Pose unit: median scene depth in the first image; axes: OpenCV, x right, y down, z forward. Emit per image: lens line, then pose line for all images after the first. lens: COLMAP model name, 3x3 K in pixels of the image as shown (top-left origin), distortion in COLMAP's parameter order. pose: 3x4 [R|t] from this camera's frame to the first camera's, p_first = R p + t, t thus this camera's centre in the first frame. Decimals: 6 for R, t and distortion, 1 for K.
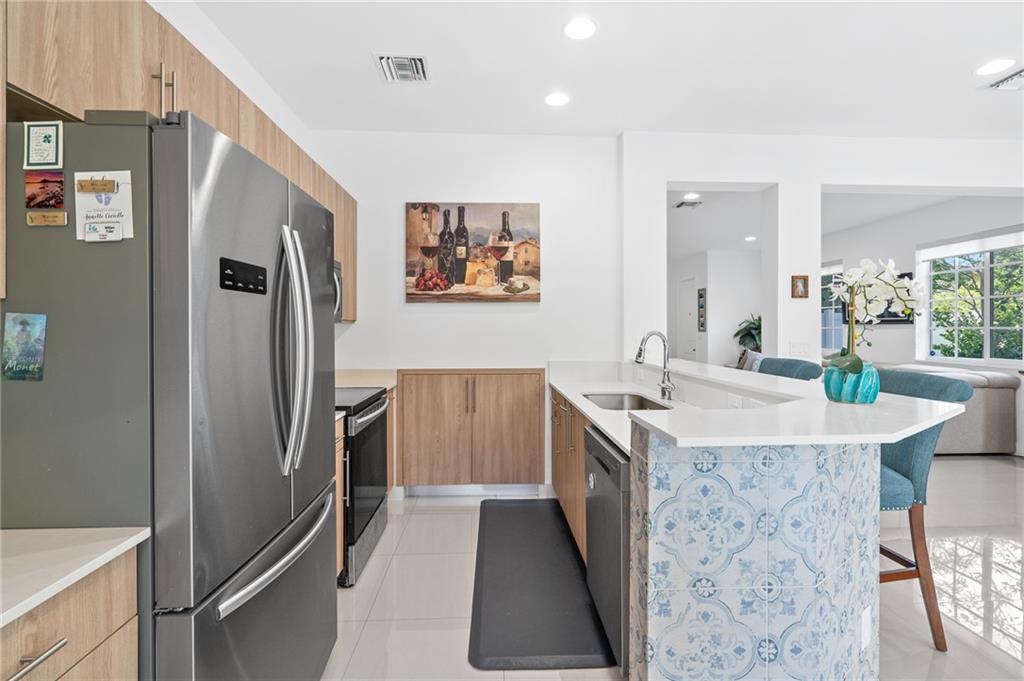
lens RADIAL K [[469.0, 0, 515.6], [0, 469.0, 327.9], [0, 0, 1]] dist [-0.003656, 0.000045]
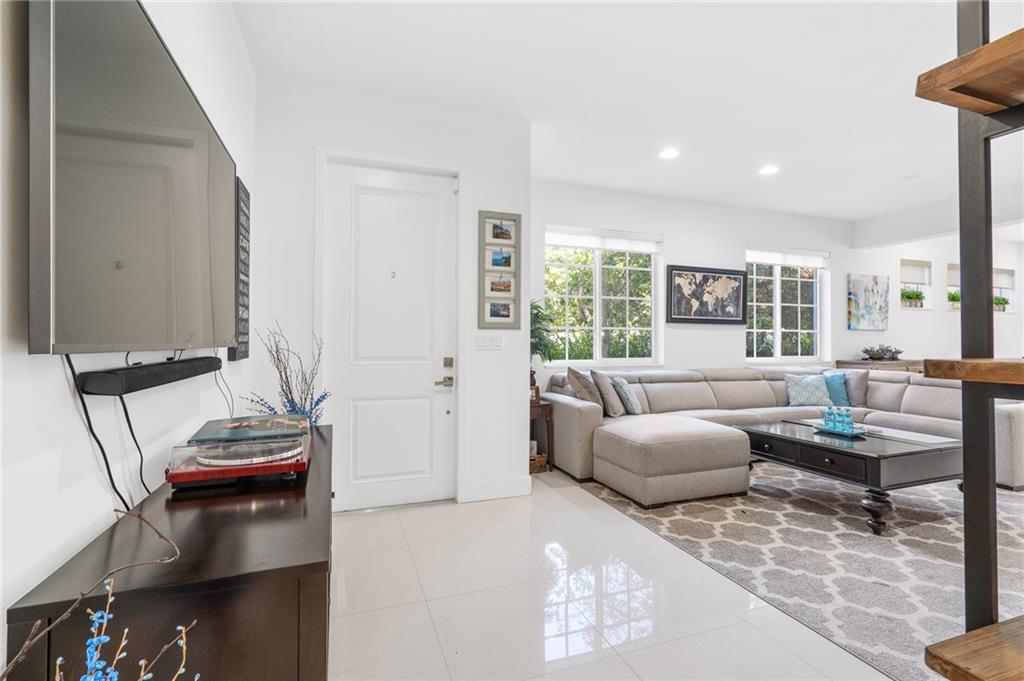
lens RADIAL K [[470.1, 0, 508.3], [0, 470.1, 339.2], [0, 0, 1]] dist [-0.001933, 0.000382]
pose [[-0.290668, 0.004443, 0.956814, 0.113682], [-0.003637, 0.999977, -0.005748, 0.046237], [-0.956817, -0.005151, -0.290645, 2.886711]]
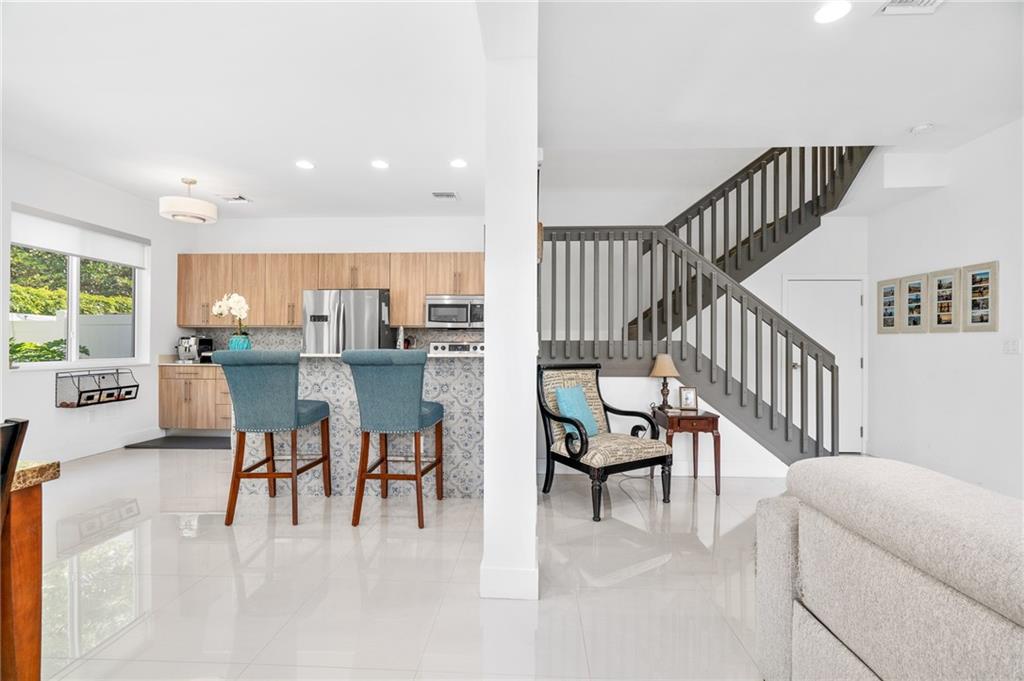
lens RADIAL K [[462.8, 0, 511.3], [0, 462.8, 344.5], [0, 0, 1]] dist [0.000270, 0.000457]
pose [[-0.103139, -0.000062, -0.994667, 1.235599], [-0.004732, 0.999989, 0.000429, 0.045268], [0.994656, 0.004751, -0.103138, 1.106006]]
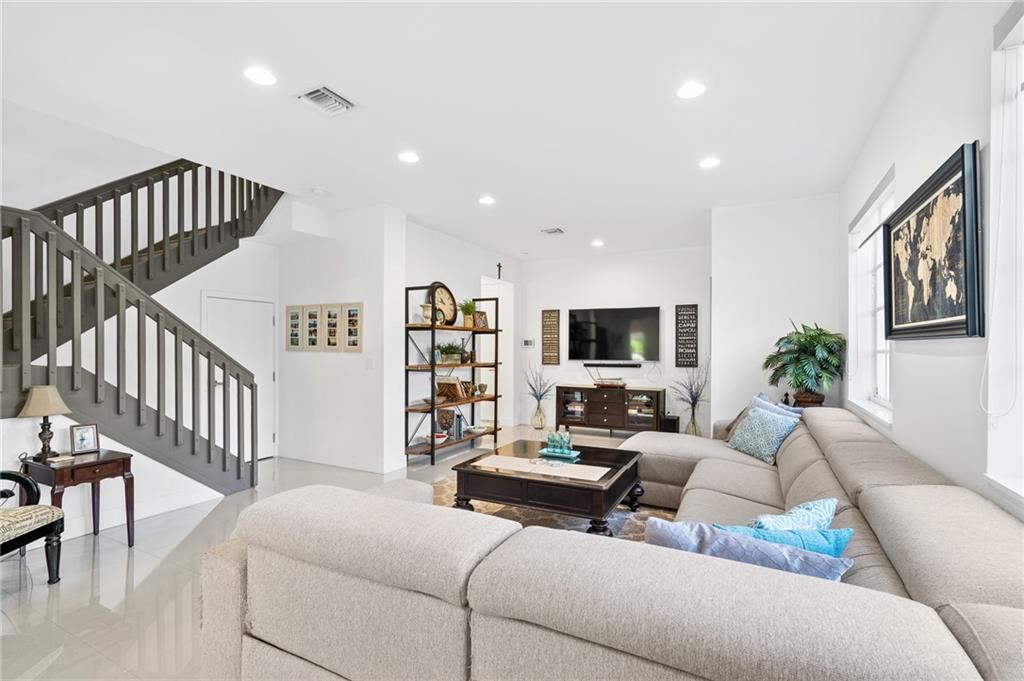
lens RADIAL K [[468.2, 0, 515.8], [0, 468.2, 348.3], [0, 0, 1]] dist [-0.001173, 0.000052]
pose [[0.860784, 0.003117, -0.508960, 1.254228], [-0.003377, 0.999994, 0.000414, -0.002029], [0.508959, 0.001363, 0.860790, 1.064001]]
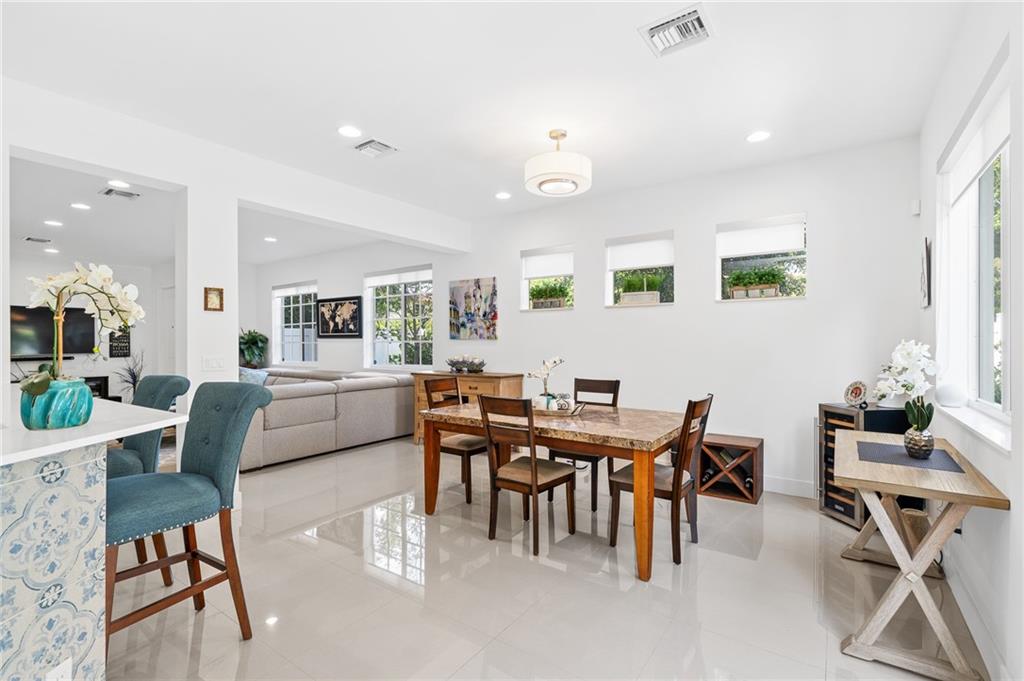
lens RADIAL K [[462.8, 0, 511.3], [0, 462.8, 344.5], [0, 0, 1]] dist [0.000270, 0.000457]
pose [[0.617944, -0.009785, 0.786161, 0.238477], [0.006724, 0.999952, 0.007162, 0.002680], [-0.786193, 0.000860, 0.617980, -0.076059]]
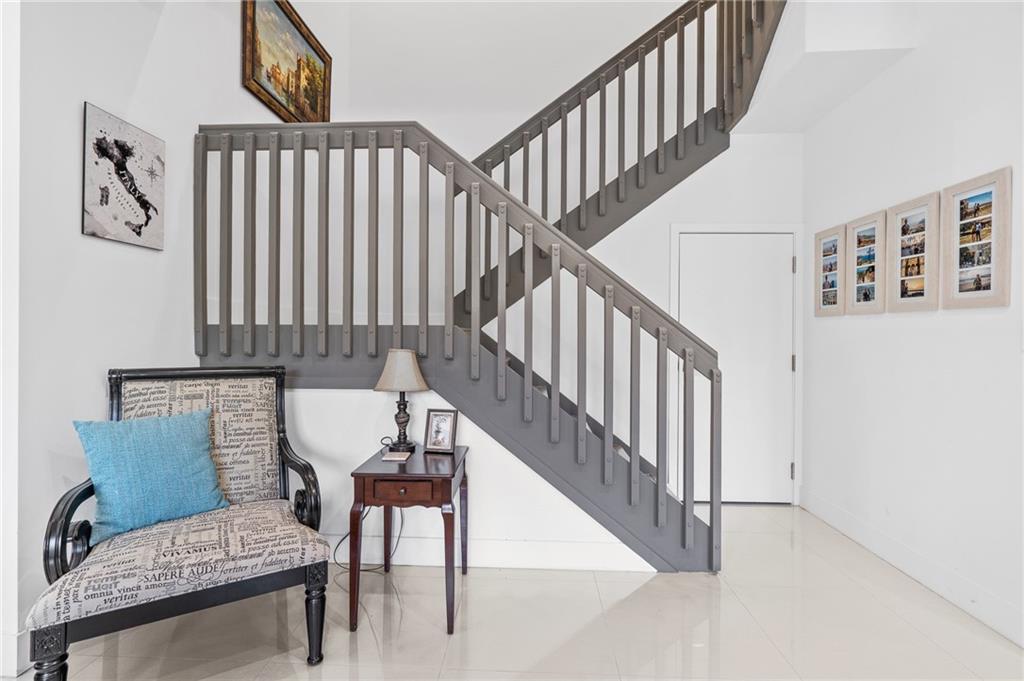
lens RADIAL K [[470.4, 0, 511.9], [0, 470.4, 337.8], [0, 0, 1]] dist [0.000613, 0.000579]
pose [[-0.096153, 0.003364, -0.995361, 0.703268], [-0.007886, 0.999960, 0.004141, 0.048436], [0.995335, 0.008247, -0.096122, 1.551999]]
